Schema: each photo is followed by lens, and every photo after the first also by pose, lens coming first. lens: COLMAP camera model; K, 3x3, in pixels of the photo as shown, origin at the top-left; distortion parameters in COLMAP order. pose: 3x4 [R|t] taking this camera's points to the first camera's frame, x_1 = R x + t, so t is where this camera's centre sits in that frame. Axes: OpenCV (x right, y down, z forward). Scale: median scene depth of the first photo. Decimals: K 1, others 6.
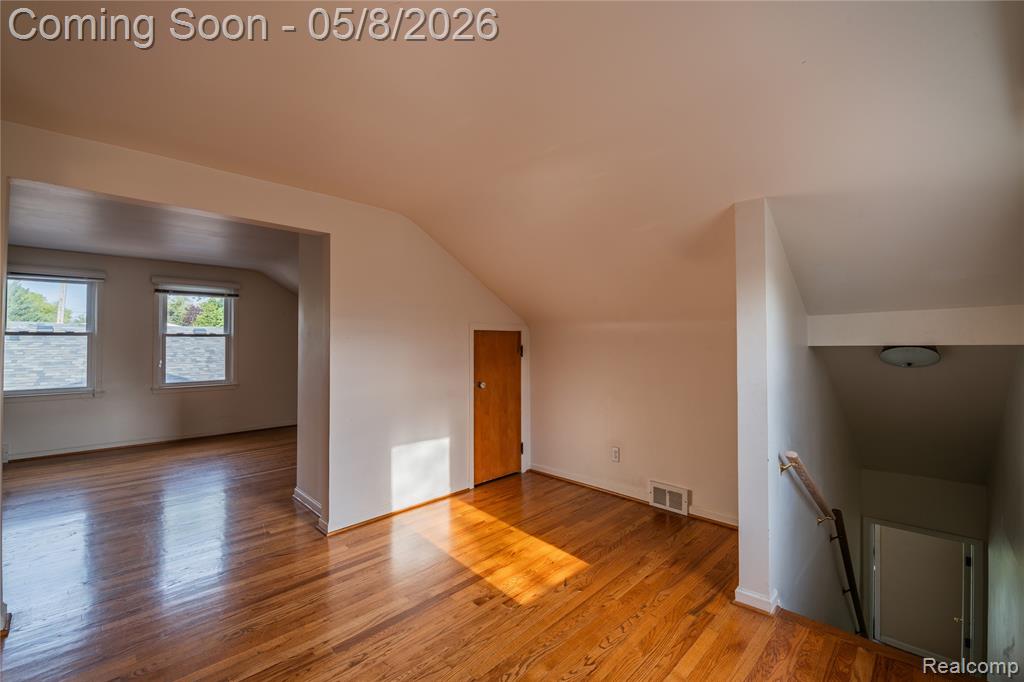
lens RADIAL K [[435.7, 0, 513.6], [0, 435.7, 337.5], [0, 0, 1]] dist [-0.014008, -0.001390]
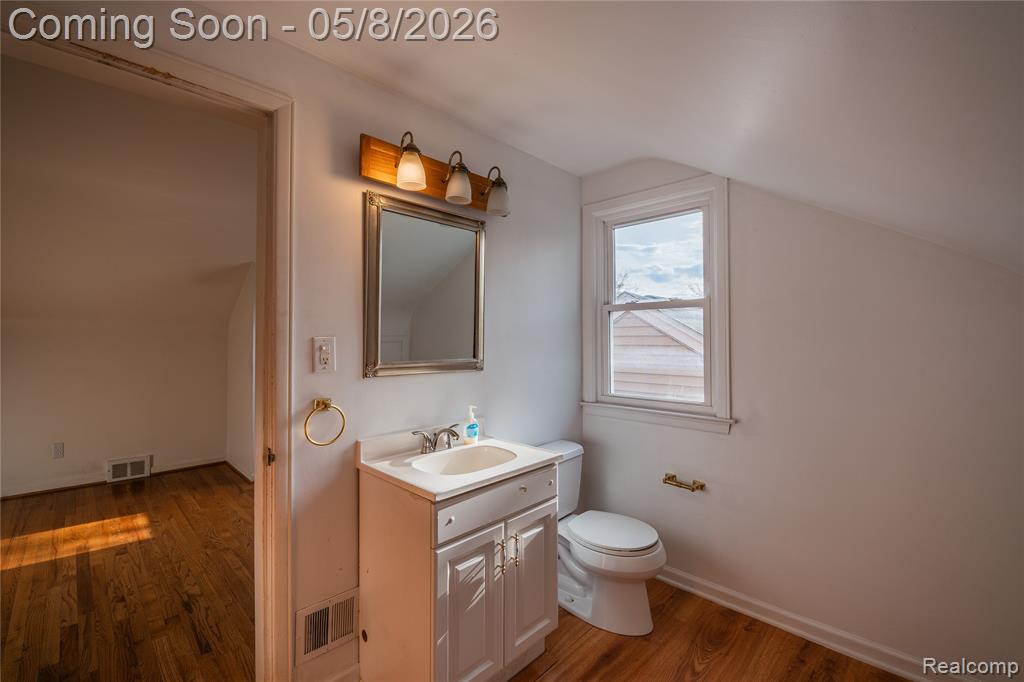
lens RADIAL K [[435.7, 0, 512.0], [0, 435.7, 337.8], [0, 0, 1]] dist [-0.014008, -0.001390]
pose [[-0.013318, 0.009556, 0.999866, -1.097778], [-0.011469, 0.999887, -0.009709, 0.003011], [-0.999846, -0.011597, -0.013207, -0.062704]]
